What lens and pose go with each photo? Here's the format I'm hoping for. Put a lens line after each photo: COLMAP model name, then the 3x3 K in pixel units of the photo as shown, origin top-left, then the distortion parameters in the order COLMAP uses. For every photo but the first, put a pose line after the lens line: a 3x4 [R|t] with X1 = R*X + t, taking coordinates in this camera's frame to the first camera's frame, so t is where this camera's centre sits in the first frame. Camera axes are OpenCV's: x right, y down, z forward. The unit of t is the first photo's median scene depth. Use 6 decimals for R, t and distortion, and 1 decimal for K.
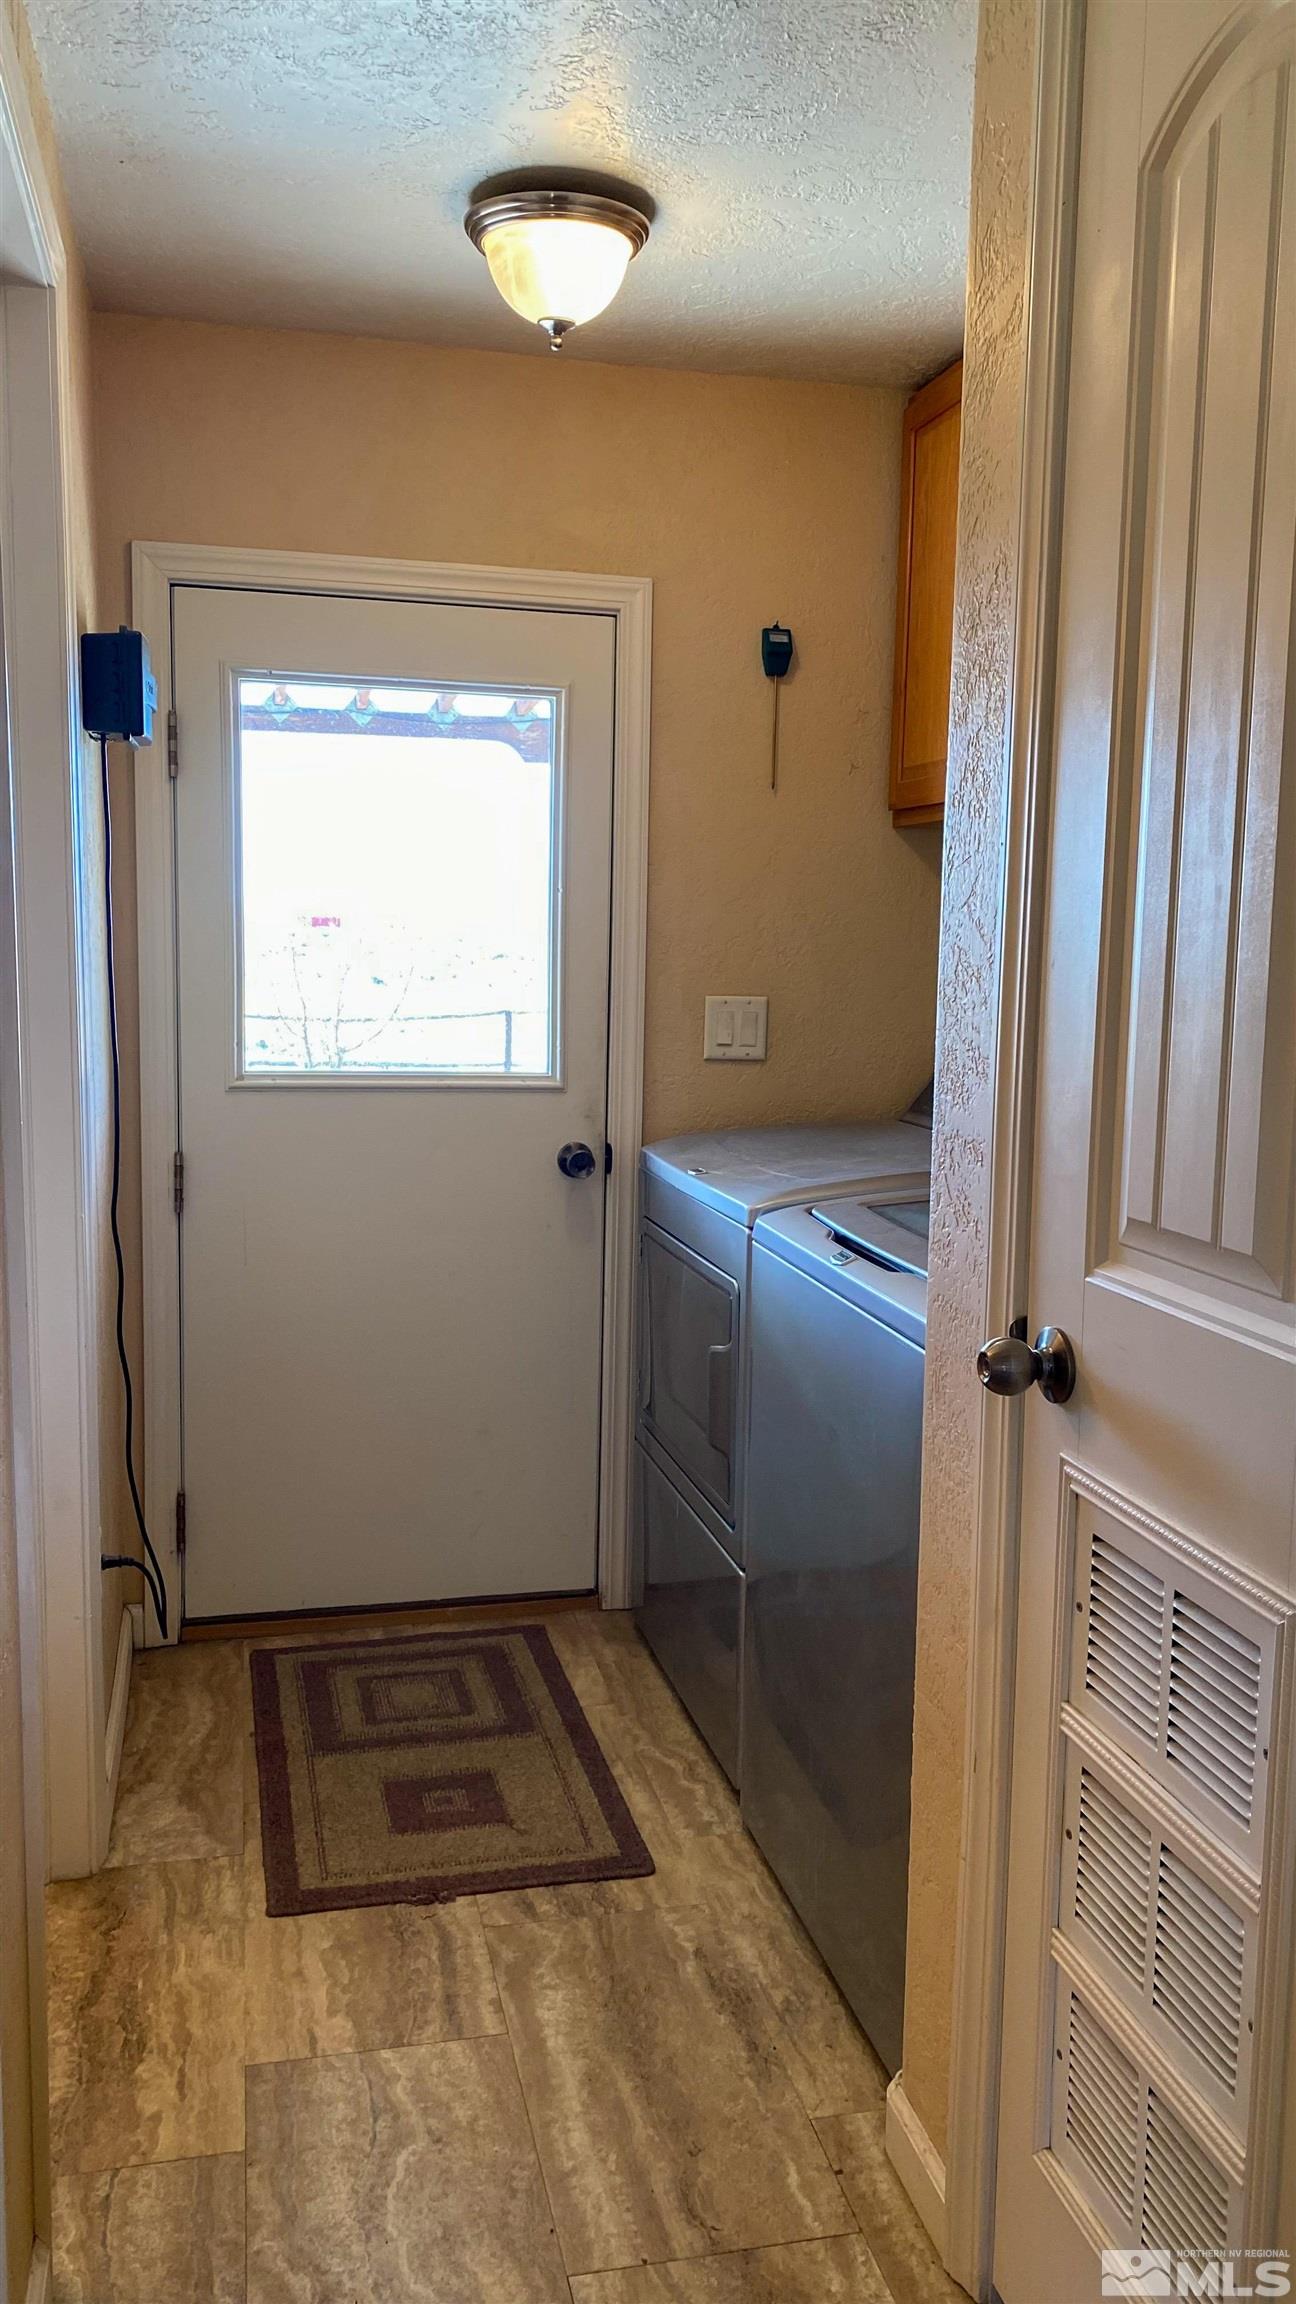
lens RADIAL K [[1751.5, 0, 648.0], [0, 1751.5, 1152.0], [0, 0, 1]] dist [0.080449, -0.079113]
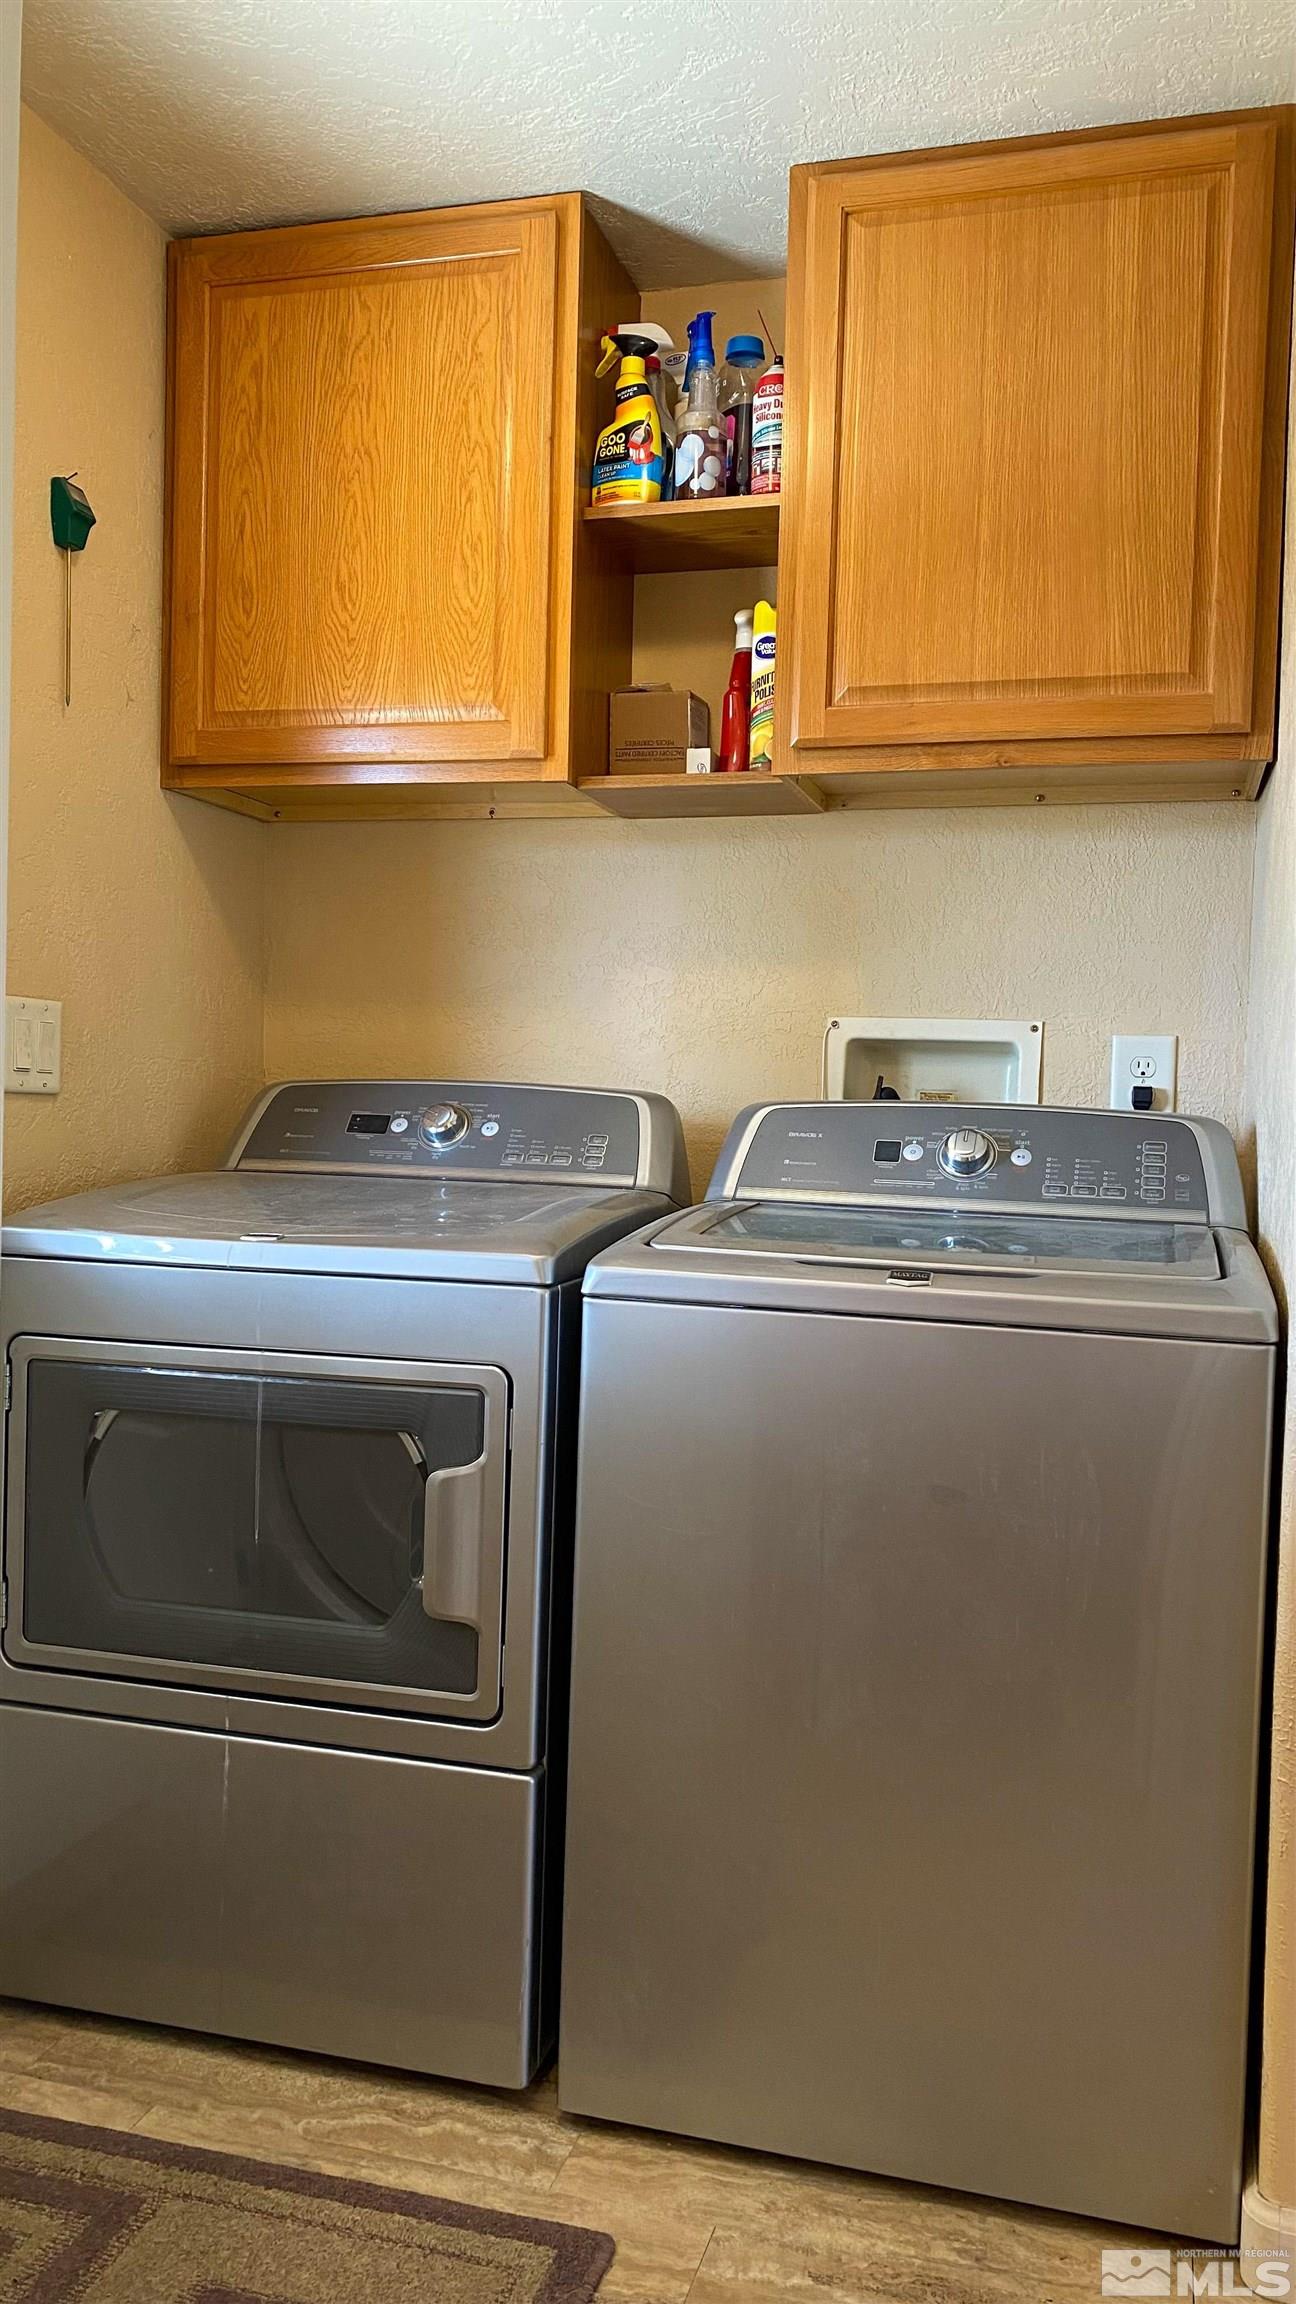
lens RADIAL K [[1751.5, 0, 648.0], [0, 1751.5, 1152.0], [0, 0, 1]] dist [0.080449, -0.079113]
pose [[0.498989, -0.033757, 0.865951, -0.514992], [0.096699, 0.995170, -0.016927, 0.005787], [-0.861197, 0.092183, 0.499843, 0.555731]]
